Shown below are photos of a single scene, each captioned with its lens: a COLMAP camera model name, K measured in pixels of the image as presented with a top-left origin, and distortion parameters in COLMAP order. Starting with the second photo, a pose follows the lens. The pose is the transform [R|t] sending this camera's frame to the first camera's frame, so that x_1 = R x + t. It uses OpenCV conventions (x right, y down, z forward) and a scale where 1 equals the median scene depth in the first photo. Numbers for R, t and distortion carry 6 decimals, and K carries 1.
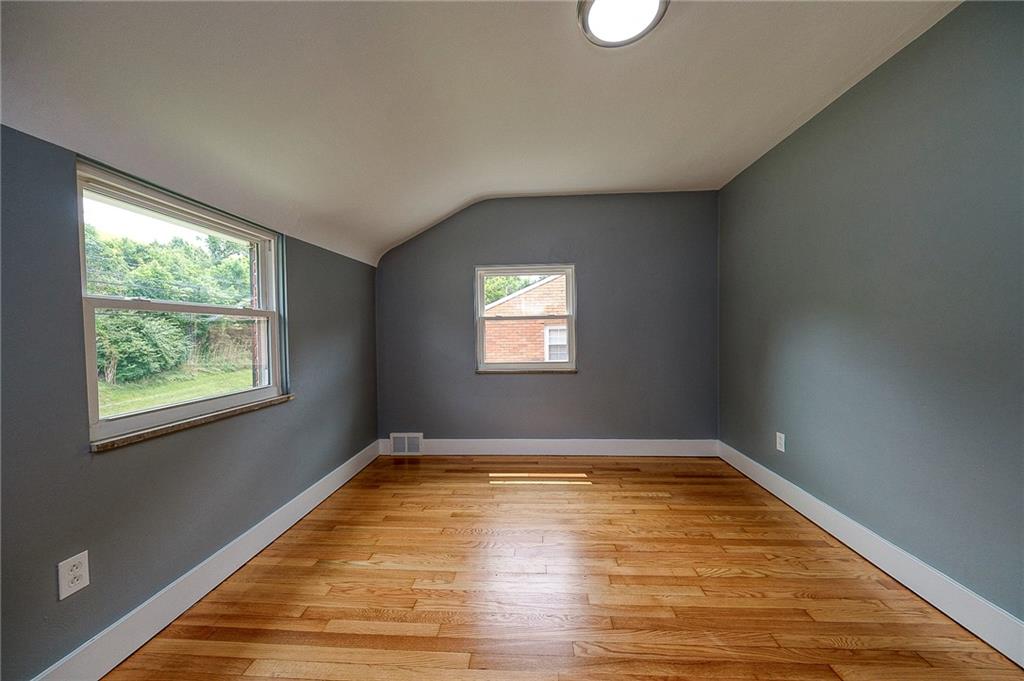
lens RADIAL K [[342.0, 0, 518.2], [0, 342.0, 342.3], [0, 0, 1]] dist [-0.000153, -0.000147]
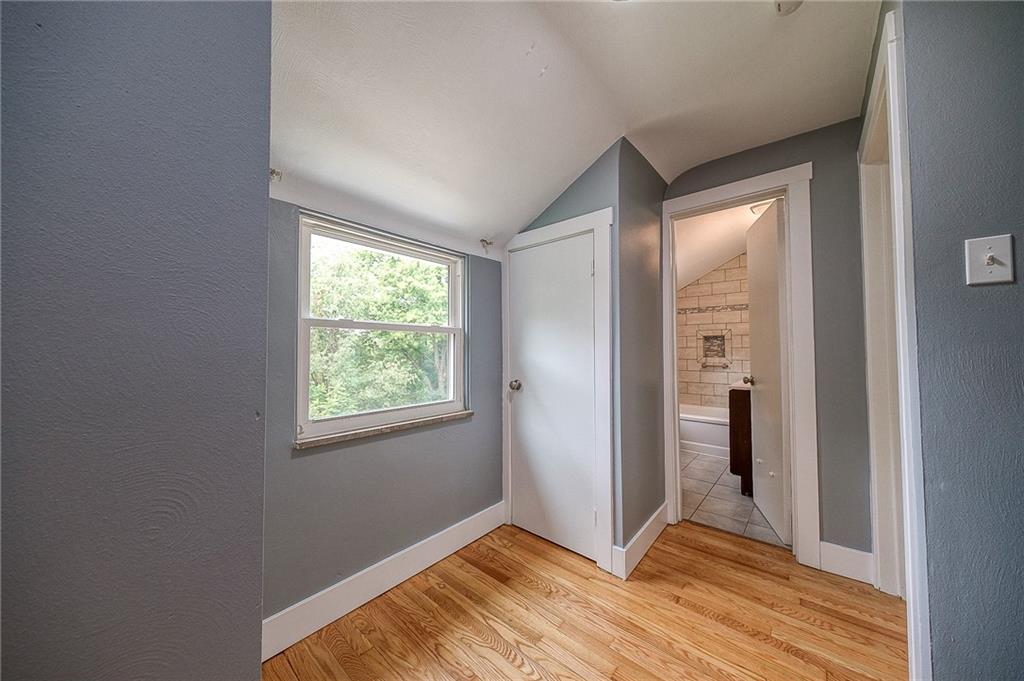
lens RADIAL K [[342.0, 0, 518.2], [0, 342.0, 342.3], [0, 0, 1]] dist [-0.000153, -0.000147]
pose [[0.807221, -0.004676, -0.590231, 0.046519], [-0.022138, 0.999025, -0.038191, -0.012018], [0.589835, 0.043895, 0.806330, 0.267694]]
